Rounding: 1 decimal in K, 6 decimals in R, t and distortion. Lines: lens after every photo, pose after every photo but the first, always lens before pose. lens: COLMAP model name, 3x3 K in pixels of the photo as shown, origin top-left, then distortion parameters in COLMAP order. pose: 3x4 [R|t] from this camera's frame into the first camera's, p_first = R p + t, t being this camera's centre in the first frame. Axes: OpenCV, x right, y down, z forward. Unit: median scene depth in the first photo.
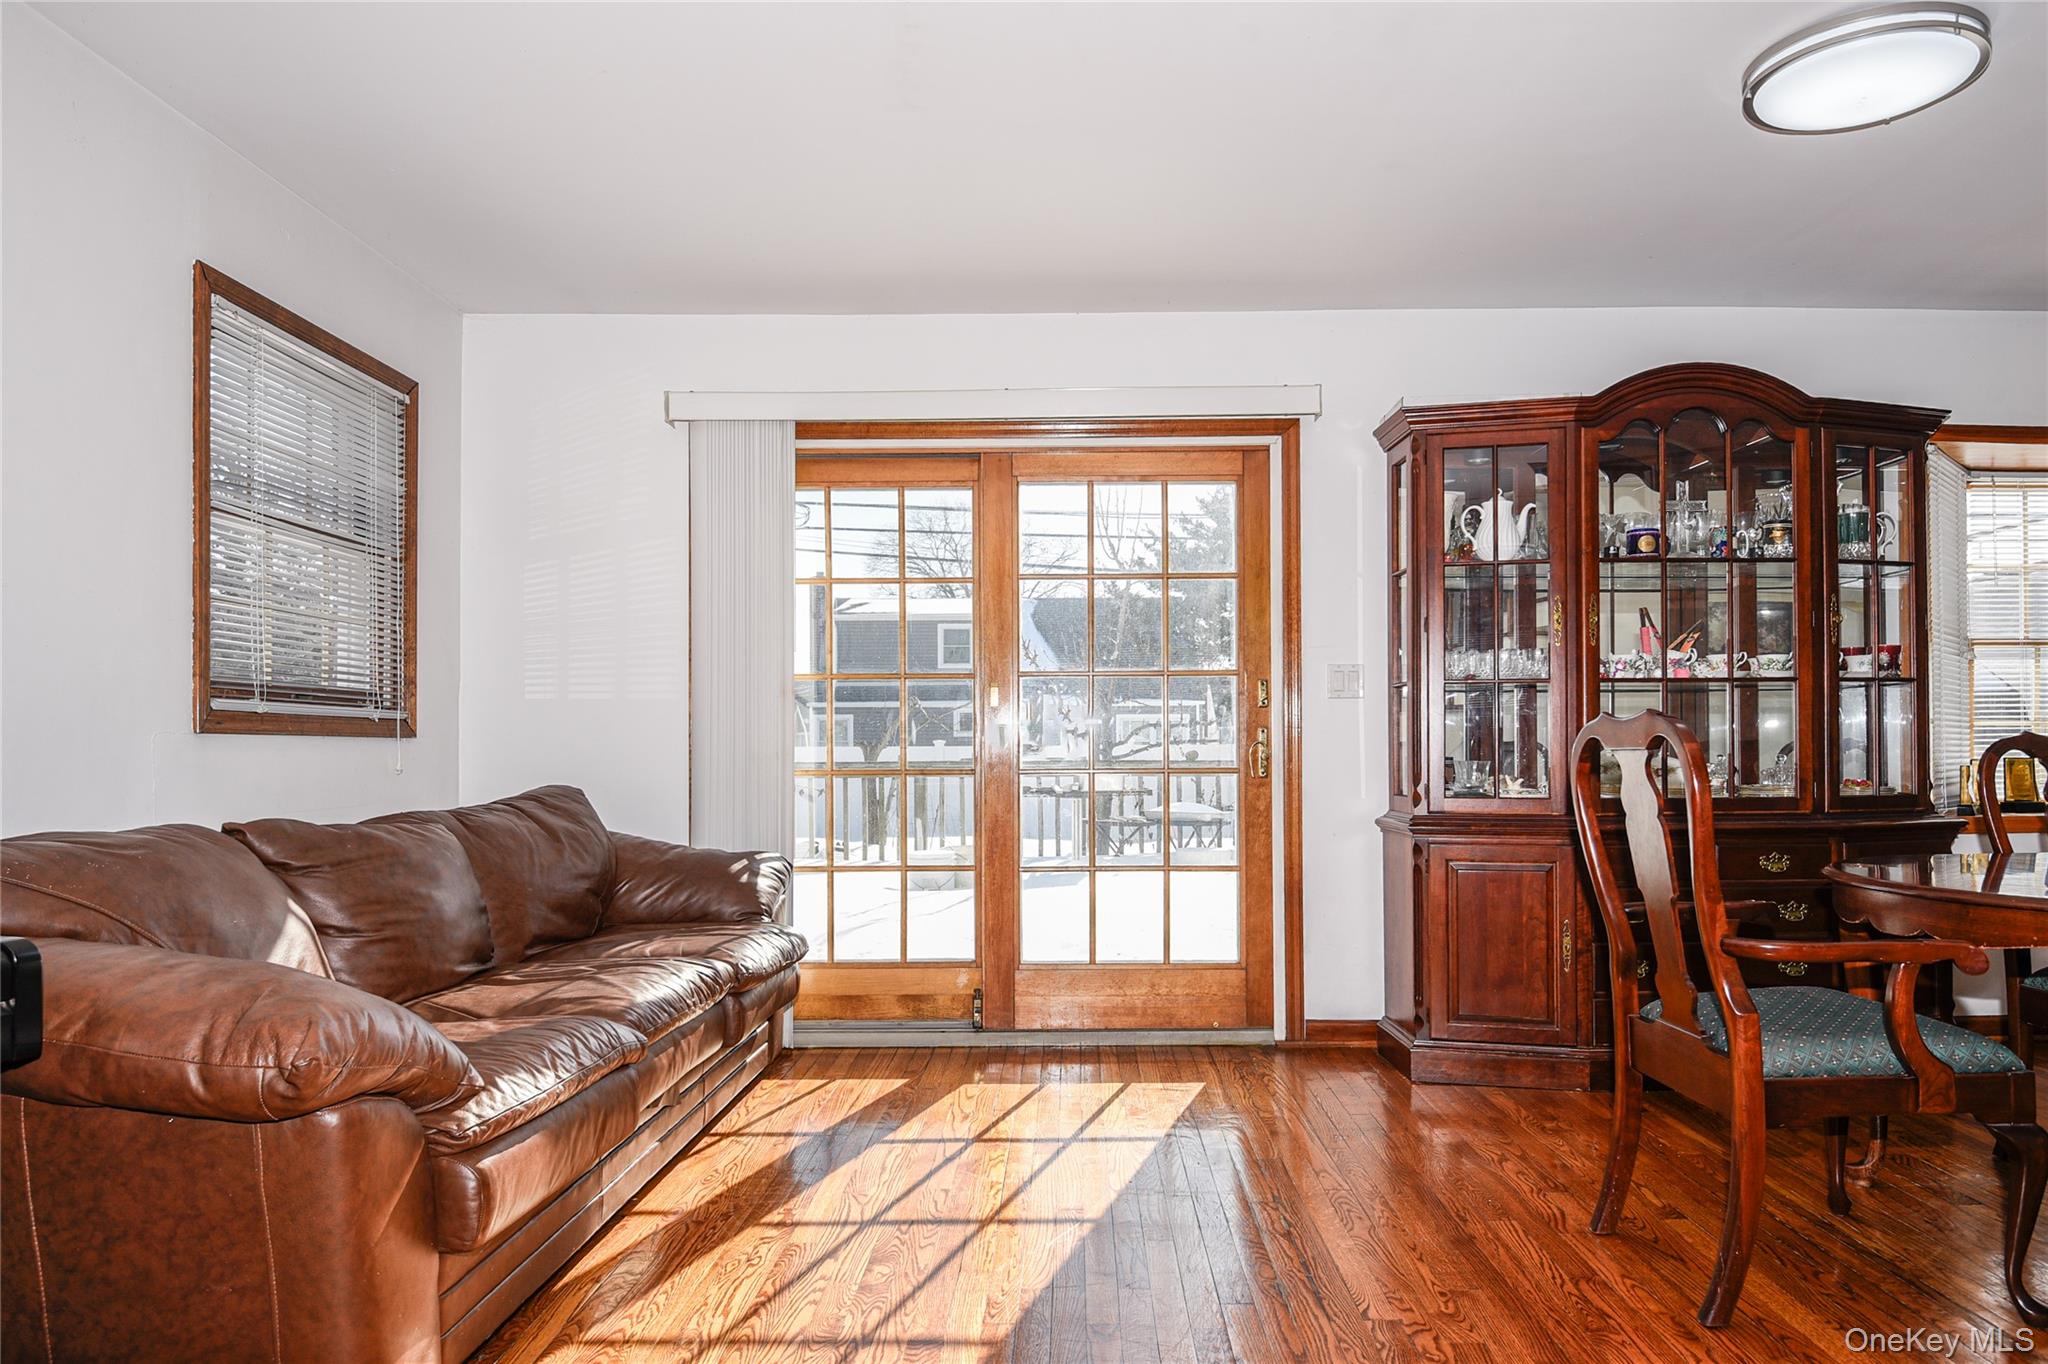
lens RADIAL K [[1296.3, 0, 1029.3], [0, 1296.3, 738.6], [0, 0, 1]] dist [-0.006872, -0.003154]
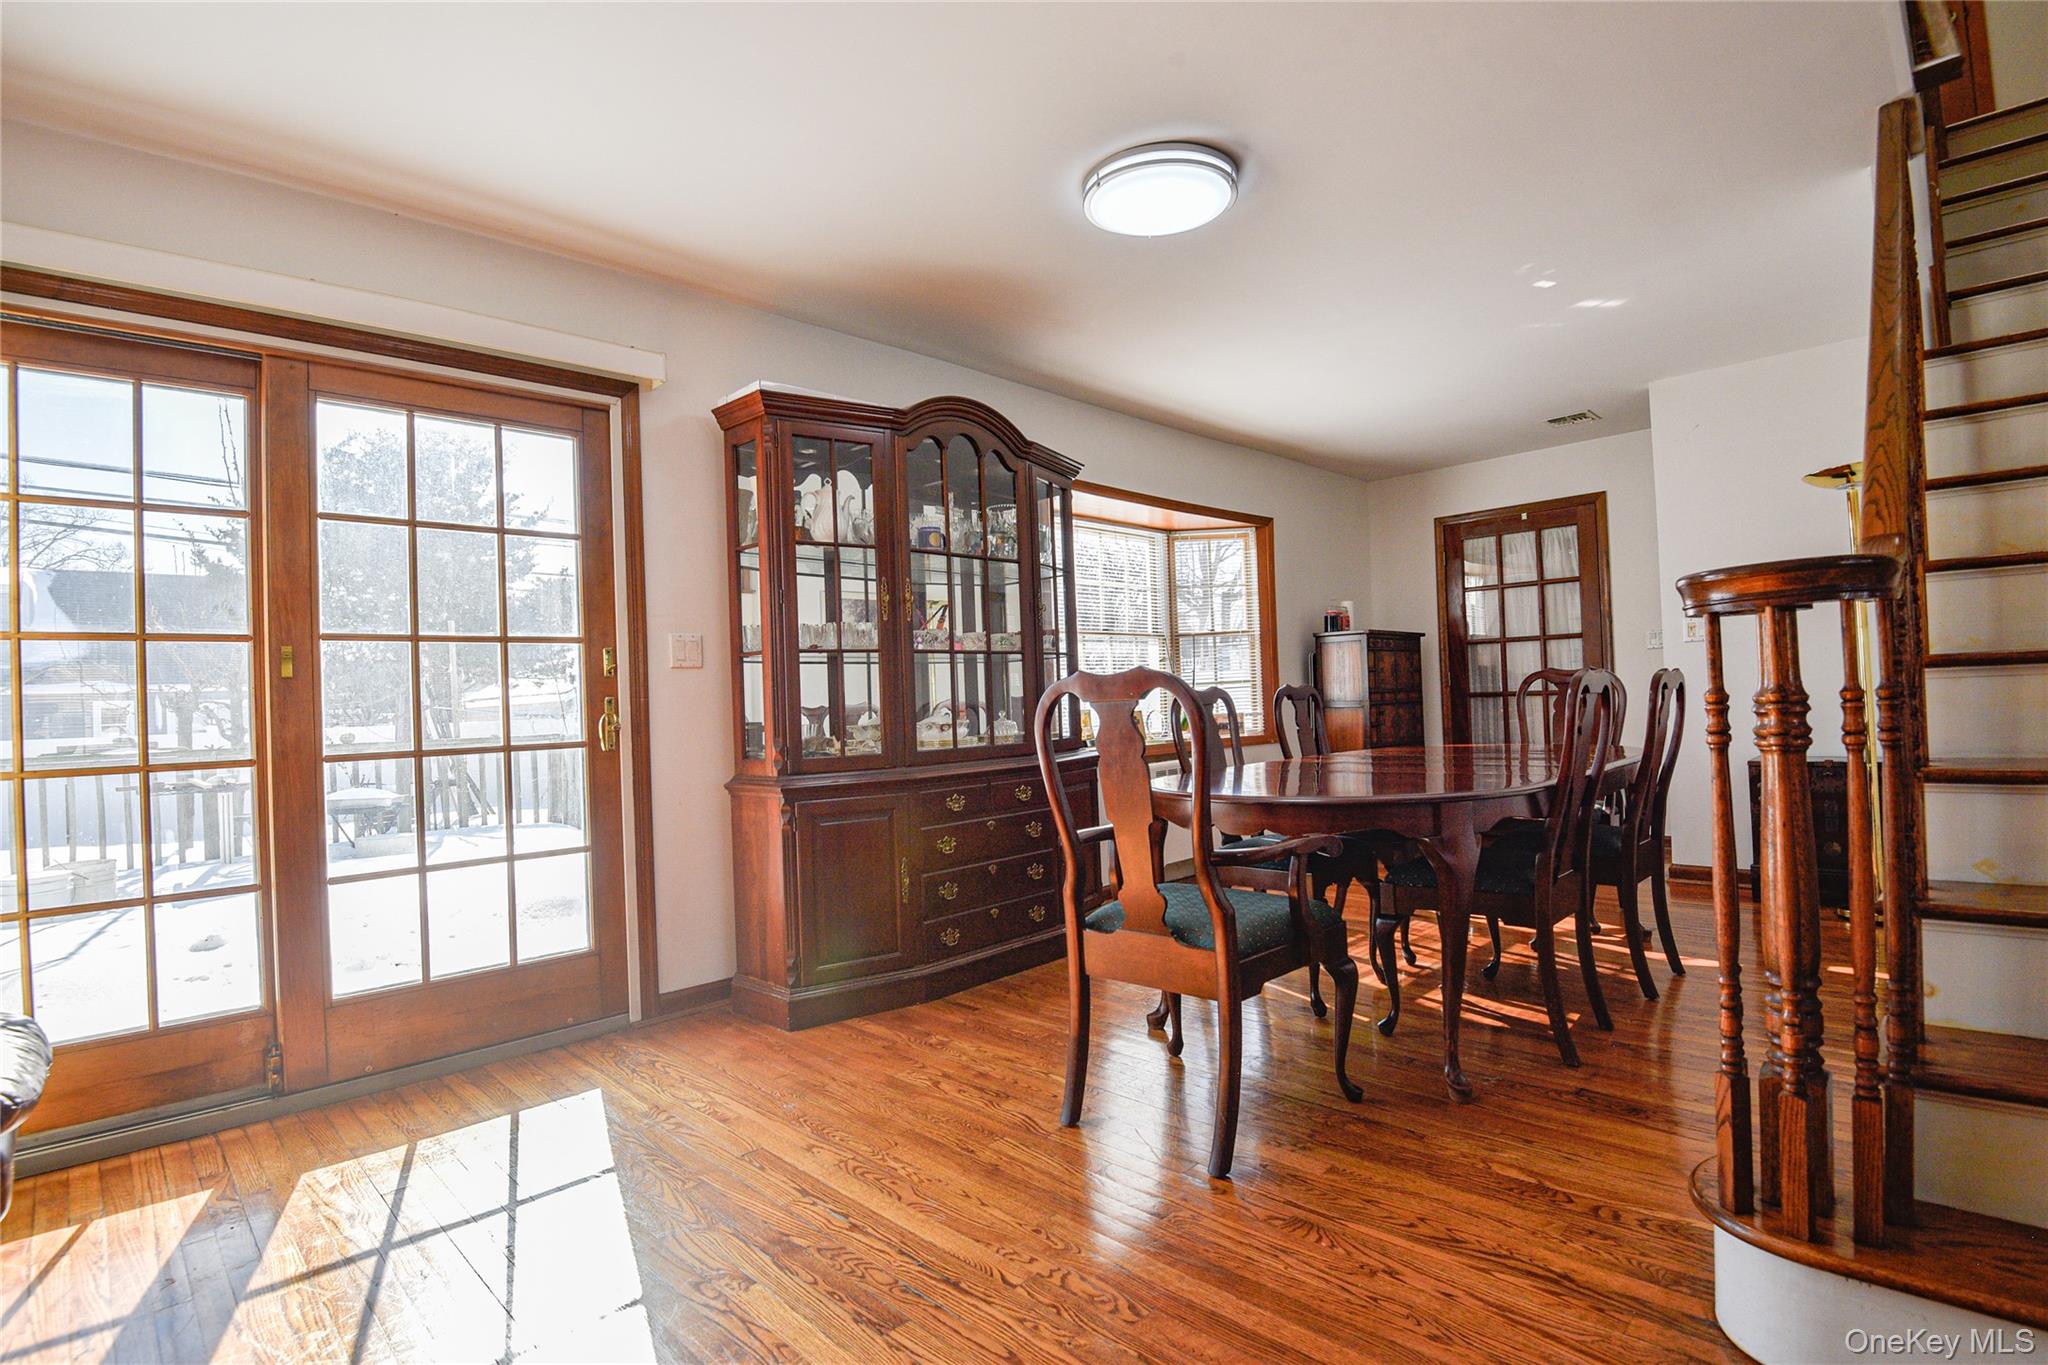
lens RADIAL K [[1062.0, 0, 1024.0], [0, 1062.0, 682.5], [0, 0, 1]] dist [0.000524, -0.029393]
pose [[0.705303, -0.006271, 0.708879, -0.163717], [0.029786, 0.999340, -0.020795, 0.006303], [-0.708280, 0.035781, 0.705024, 0.235605]]
